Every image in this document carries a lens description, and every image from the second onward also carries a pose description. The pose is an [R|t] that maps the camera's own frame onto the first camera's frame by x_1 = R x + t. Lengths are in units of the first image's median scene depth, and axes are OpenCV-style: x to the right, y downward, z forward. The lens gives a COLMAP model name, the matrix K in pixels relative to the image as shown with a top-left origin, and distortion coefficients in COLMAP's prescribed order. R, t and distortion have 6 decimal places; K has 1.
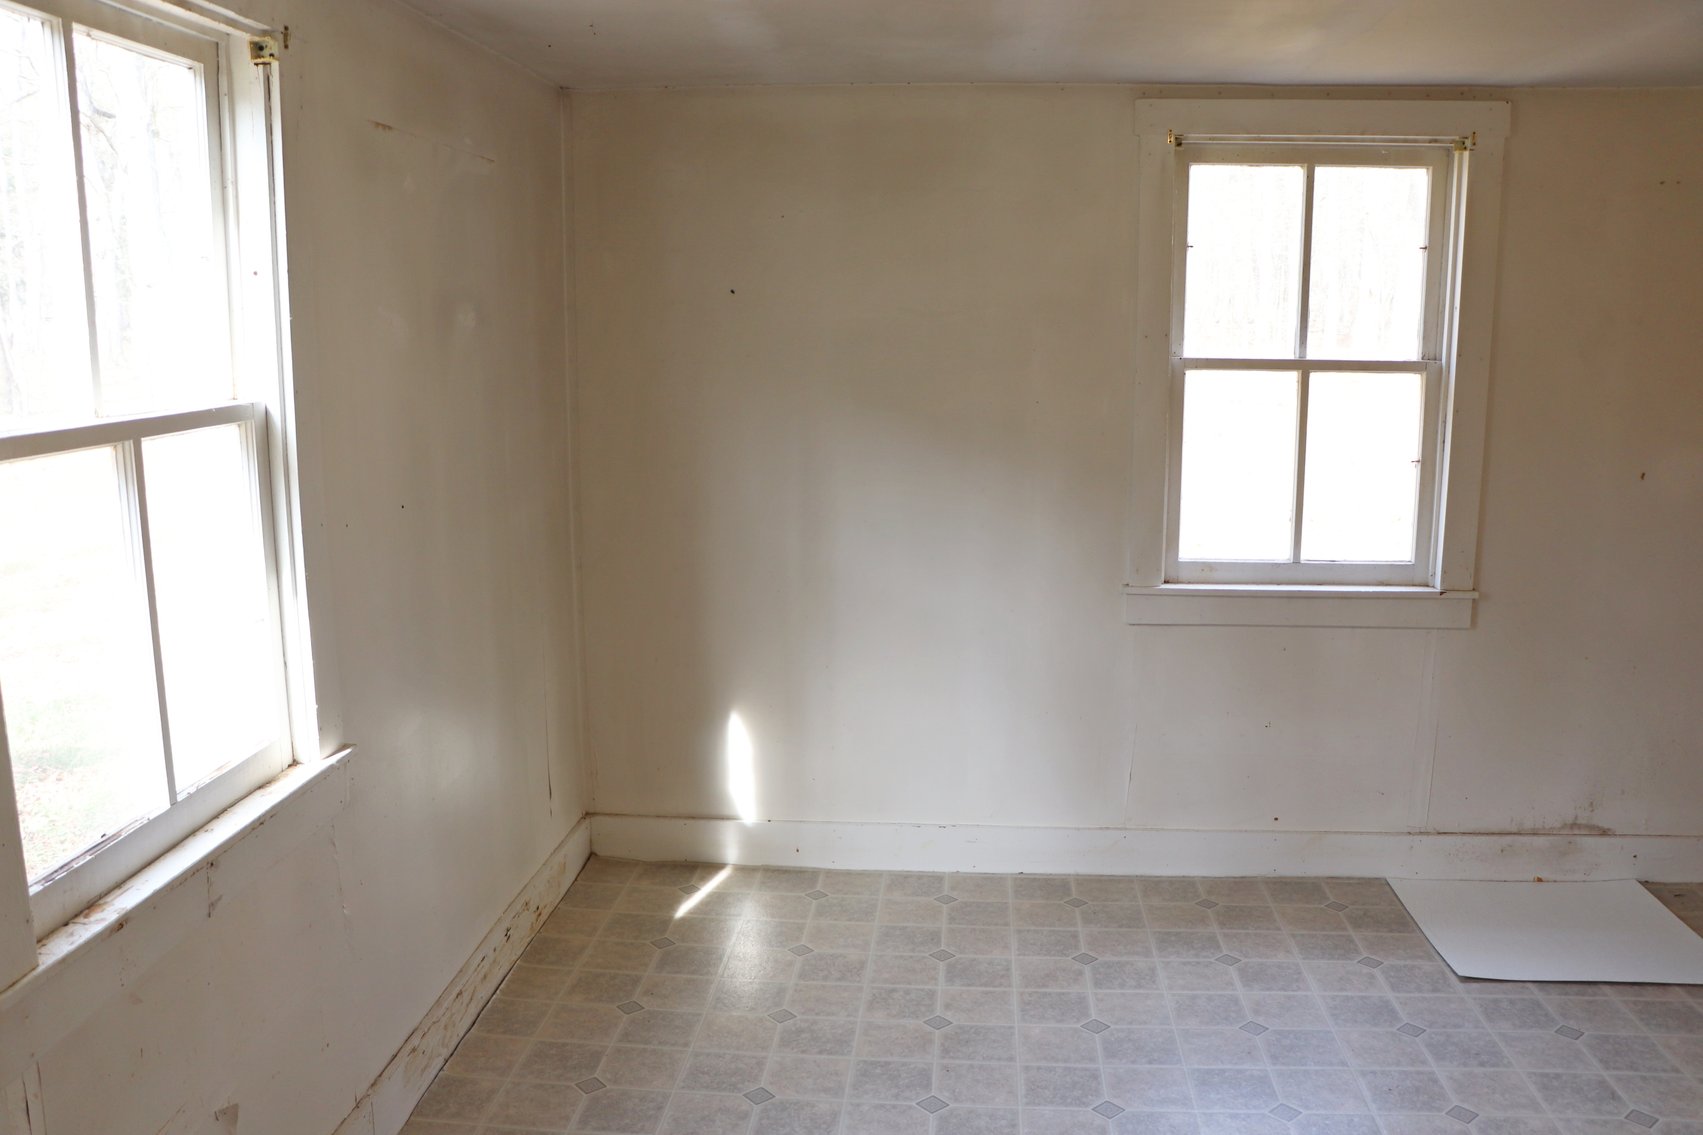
lens RADIAL K [[1388.1, 0, 849.8], [0, 1388.1, 590.1], [0, 0, 1]] dist [-0.175791, 0.141656]
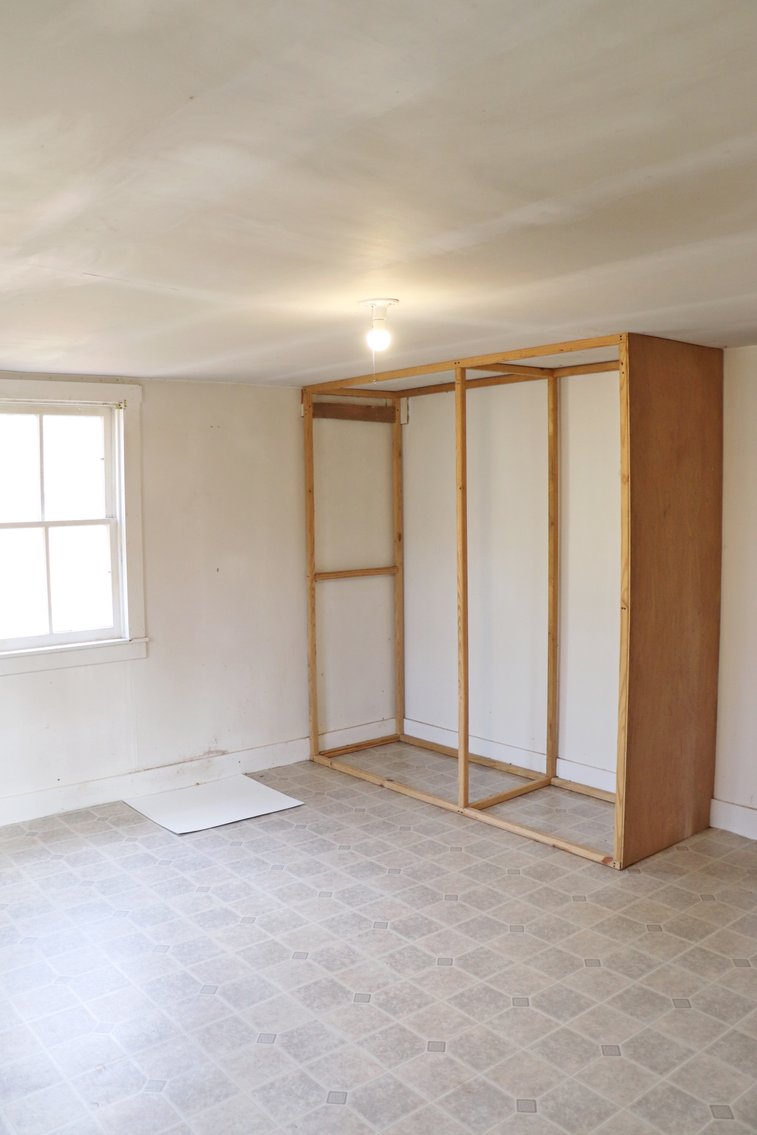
lens RADIAL K [[925.1, 0, 378.5], [0, 925.1, 567.5], [0, 0, 1]] dist [-0.175791, 0.141656]
pose [[0.716140, -0.062153, 0.695184, -0.197878], [0.140306, 0.988514, -0.056158, 0.022550], [-0.683709, 0.137755, 0.716635, -0.166158]]
